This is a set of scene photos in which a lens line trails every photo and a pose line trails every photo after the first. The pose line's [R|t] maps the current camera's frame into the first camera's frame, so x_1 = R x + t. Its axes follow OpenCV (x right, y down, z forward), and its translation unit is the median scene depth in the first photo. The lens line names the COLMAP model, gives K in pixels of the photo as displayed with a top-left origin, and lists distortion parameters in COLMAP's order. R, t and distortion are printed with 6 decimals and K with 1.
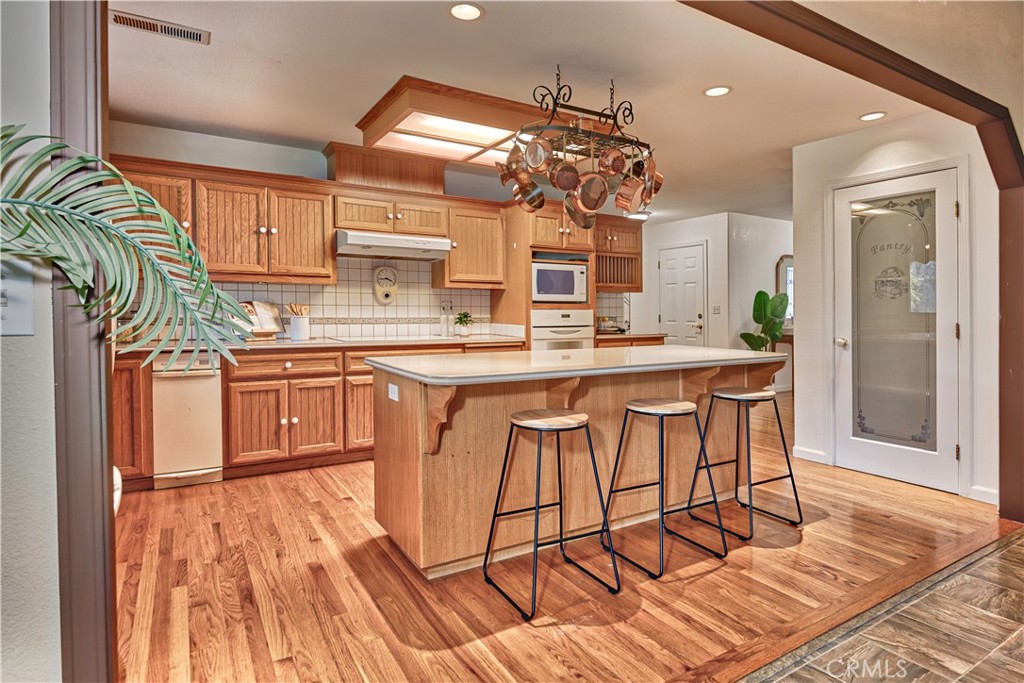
lens RADIAL K [[552.2, 0, 516.4], [0, 552.2, 322.6], [0, 0, 1]] dist [-0.002727, -0.000434]
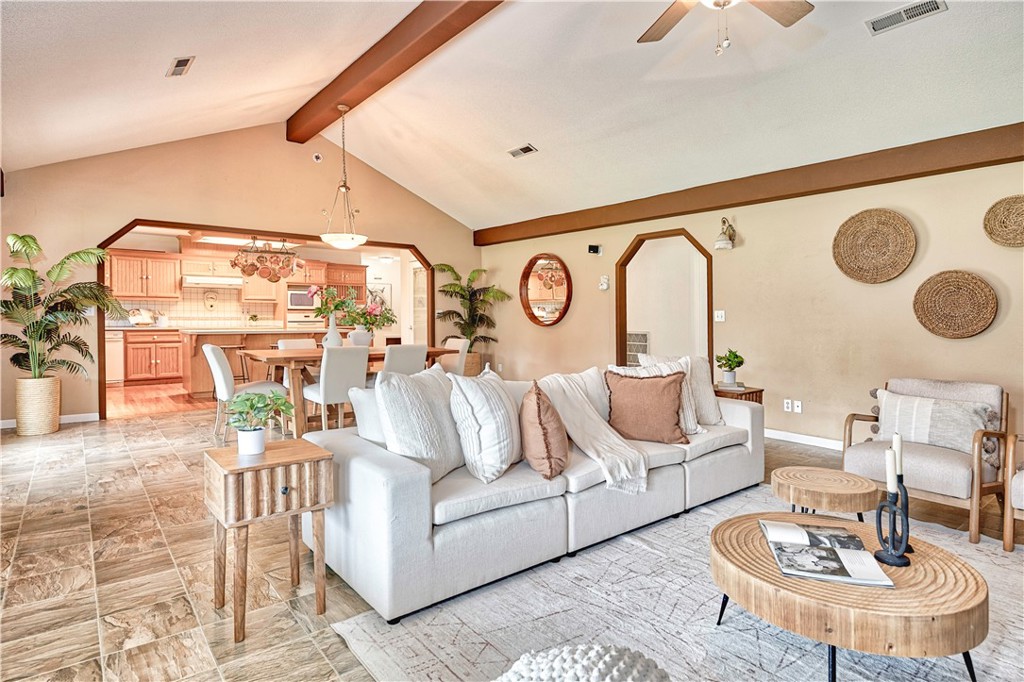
lens RADIAL K [[552.2, 0, 516.4], [0, 552.2, 322.1], [0, 0, 1]] dist [-0.002727, -0.000434]
pose [[0.992621, 0.000421, 0.121256, 0.656517], [0.000609, 0.999964, -0.008460, 0.028940], [-0.121256, 0.008472, 0.992585, -1.197153]]
